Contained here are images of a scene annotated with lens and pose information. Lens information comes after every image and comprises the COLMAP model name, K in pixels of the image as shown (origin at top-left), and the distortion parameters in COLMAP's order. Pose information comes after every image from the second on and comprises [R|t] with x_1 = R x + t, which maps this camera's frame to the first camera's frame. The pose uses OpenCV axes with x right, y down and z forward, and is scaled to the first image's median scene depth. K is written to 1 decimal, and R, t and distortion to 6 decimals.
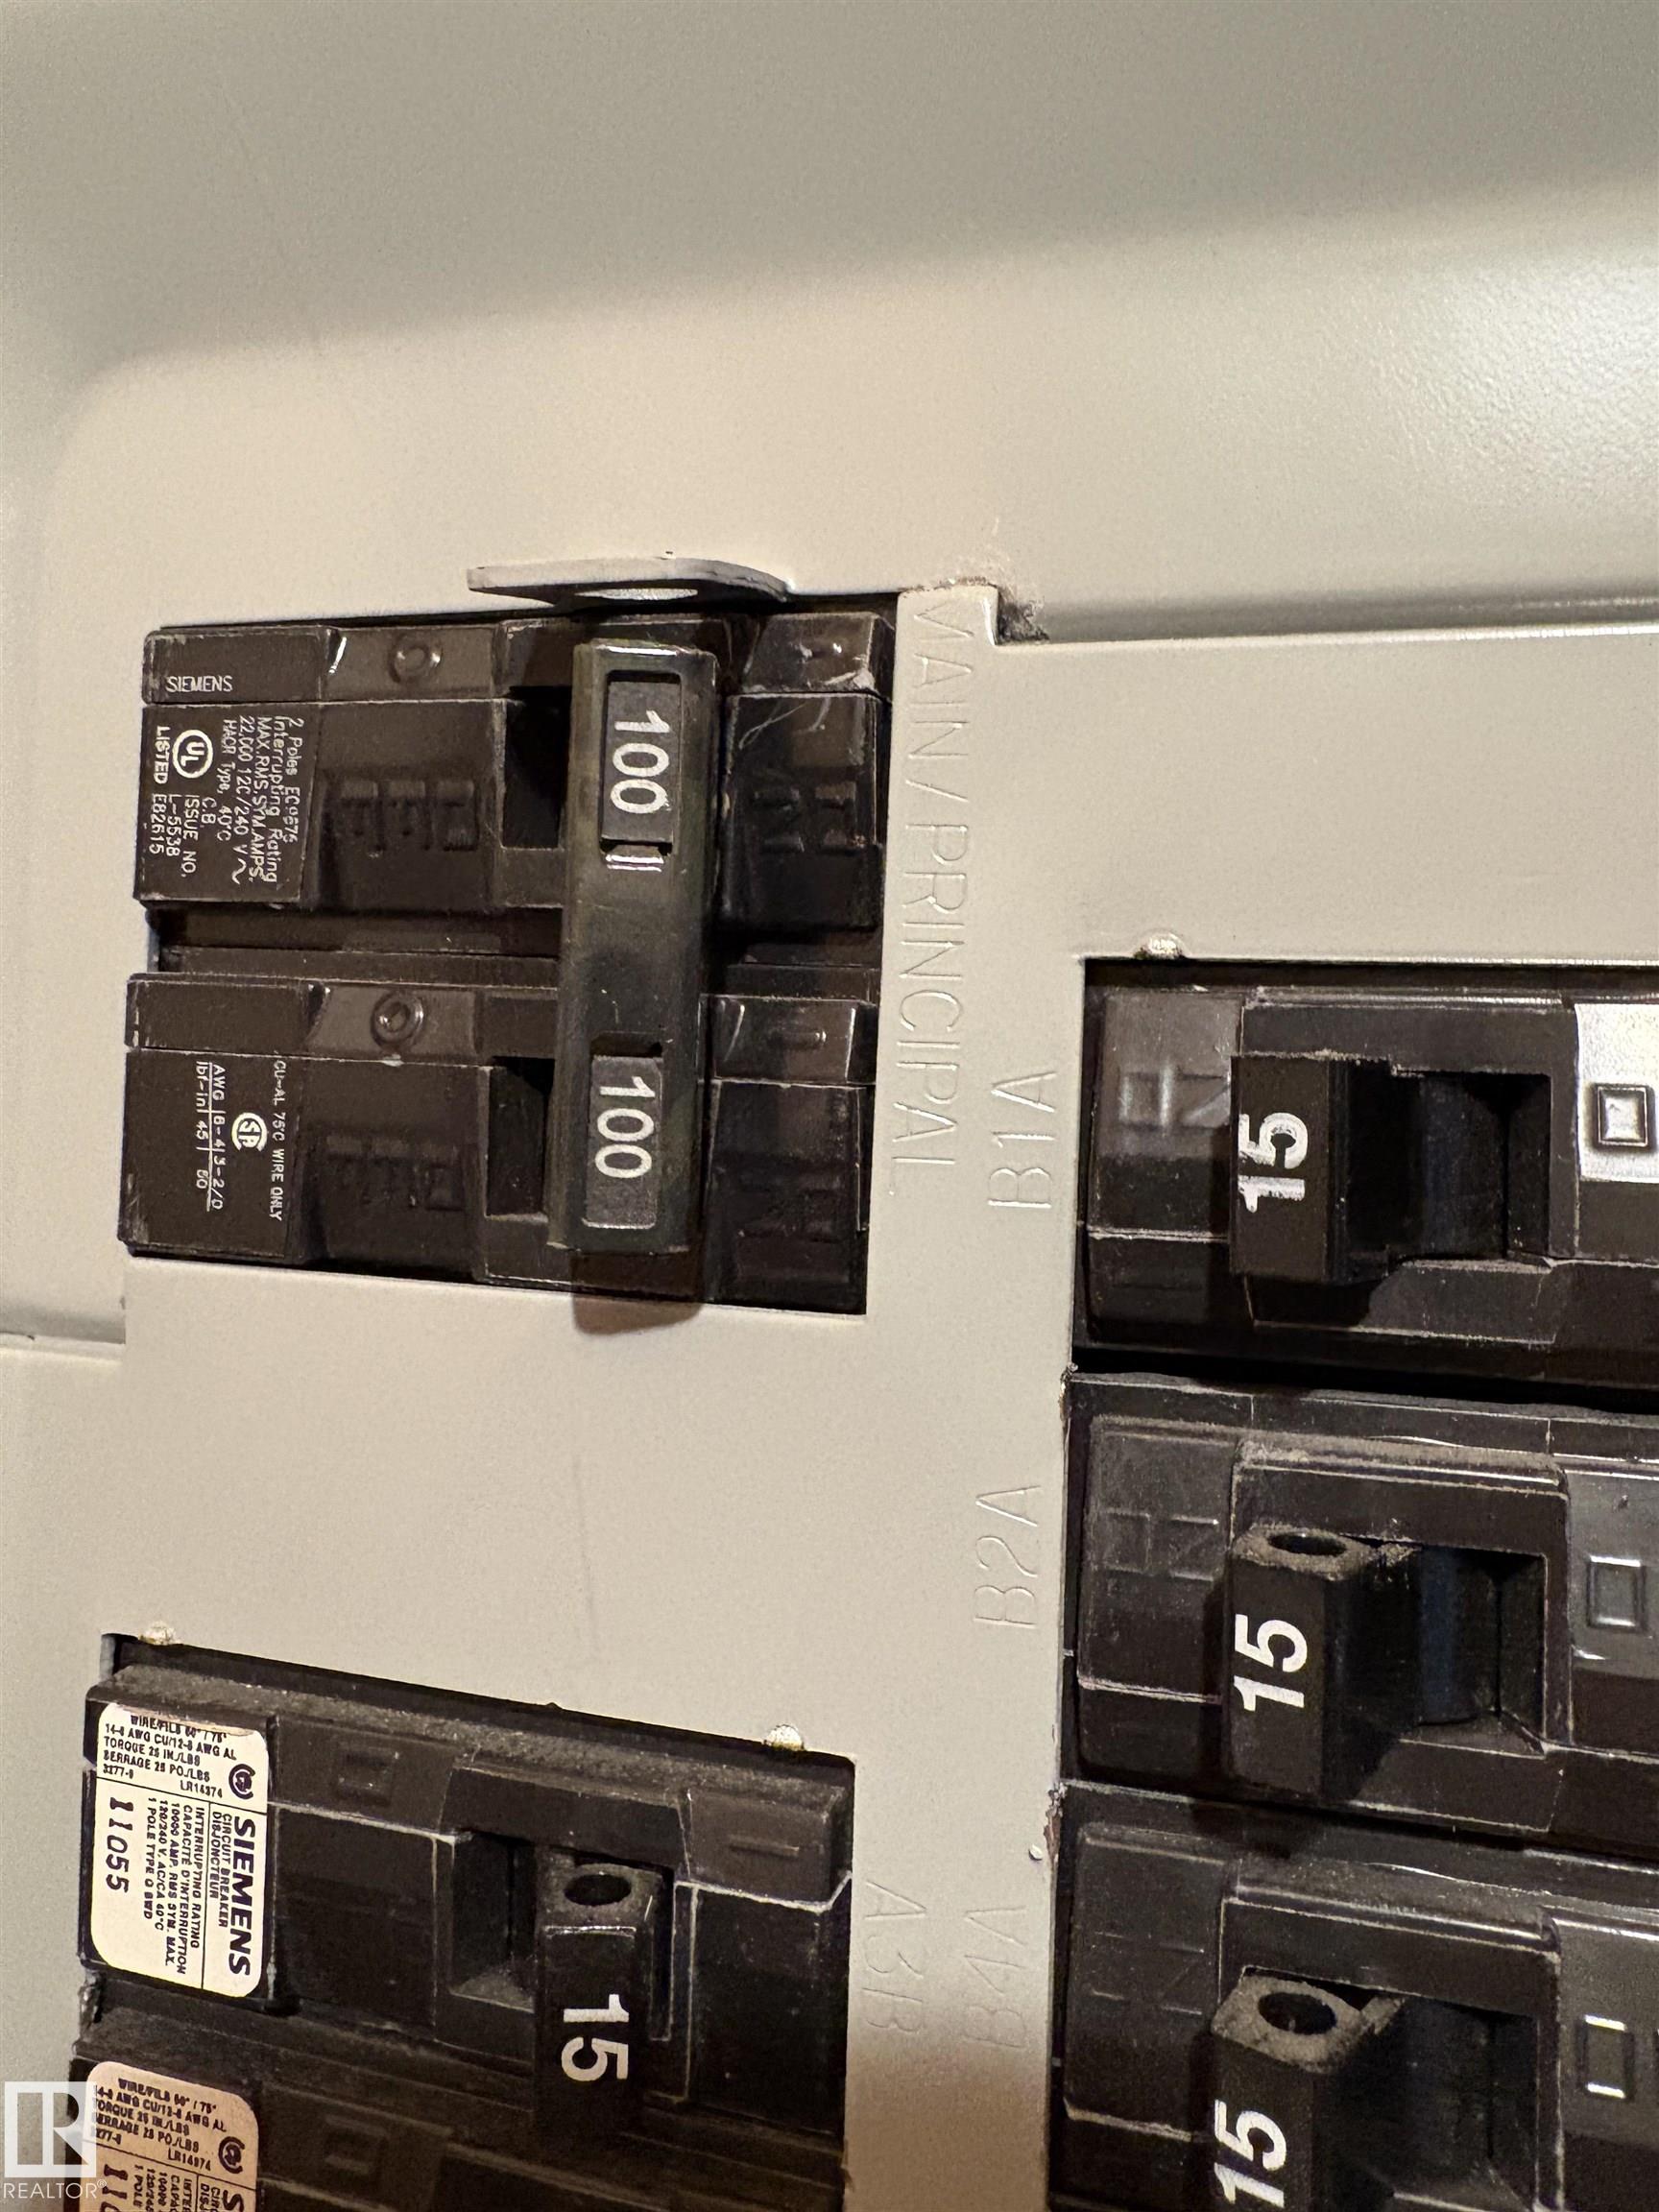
lens RADIAL K [[1672.4, 0, 829.5], [0, 1672.4, 1106.0], [0, 0, 1]] dist [0.029864, -0.000201]
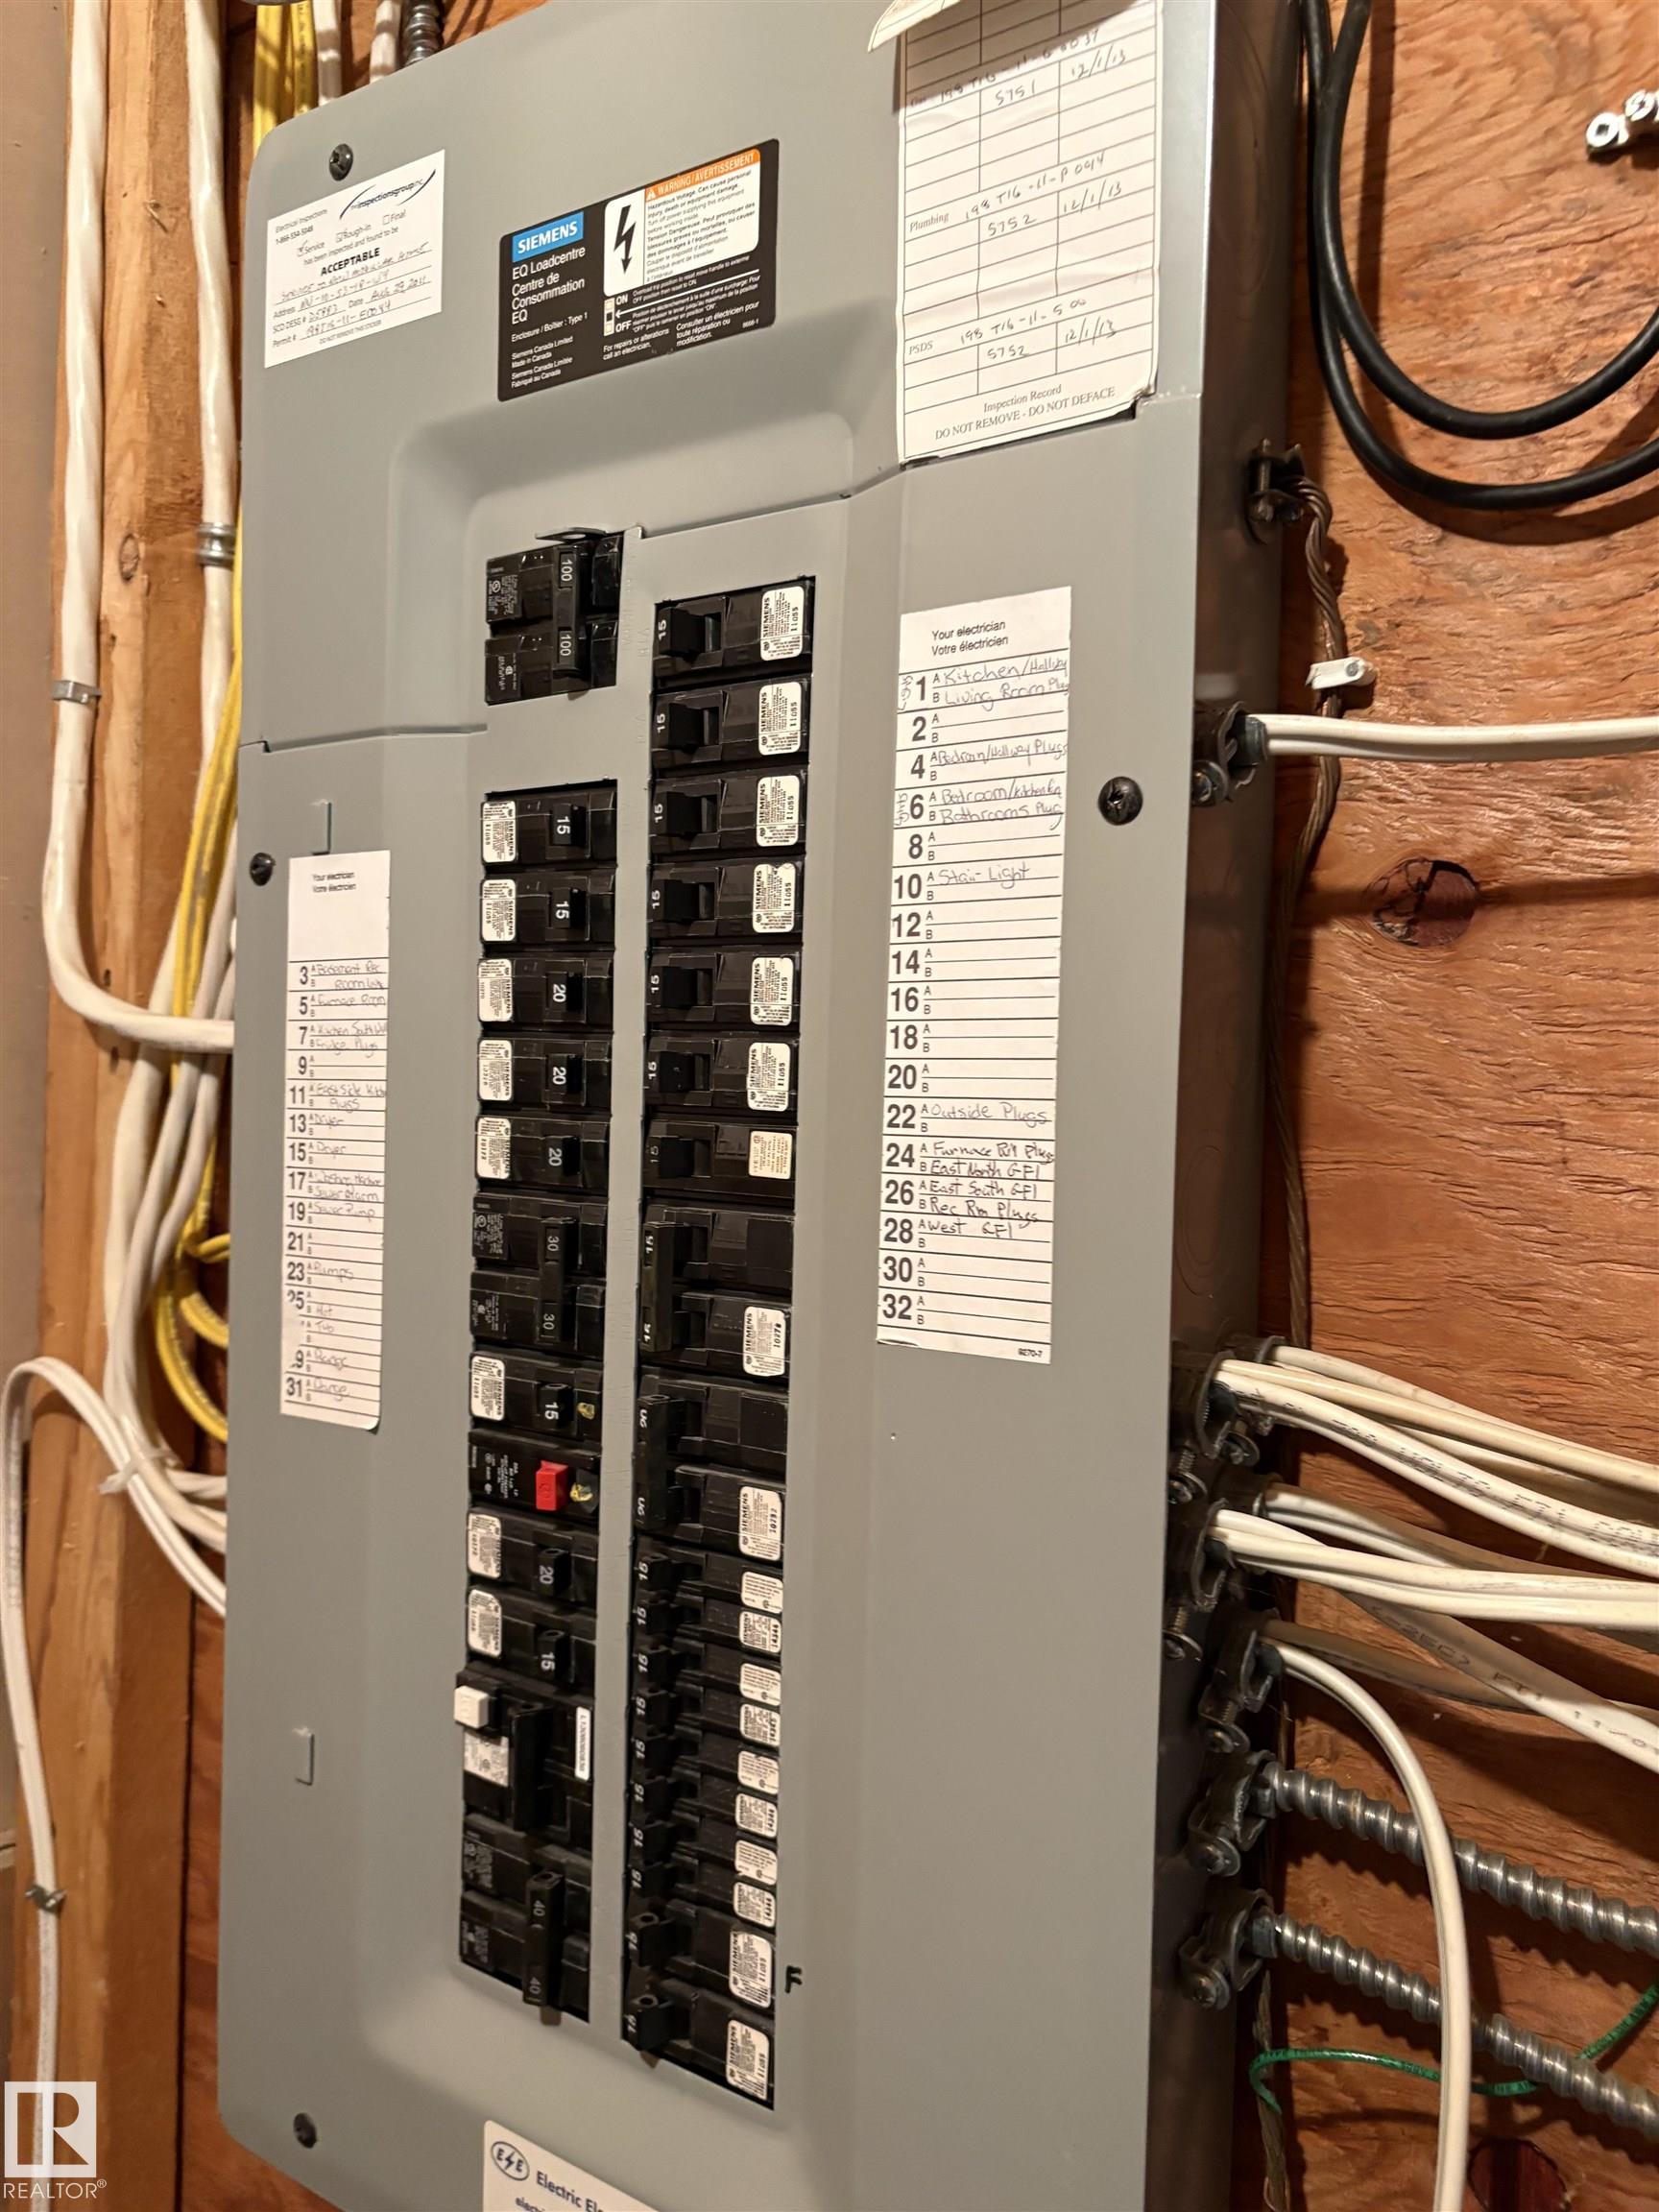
lens RADIAL K [[1661.9, 0, 829.5], [0, 1661.9, 1106.0], [0, 0, 1]] dist [0.062518, -0.072047]
pose [[0.953930, -0.014834, -0.299661, 1.800179], [0.017212, 0.999838, 0.005296, 1.177285], [0.299534, -0.010210, 0.954031, -3.026327]]
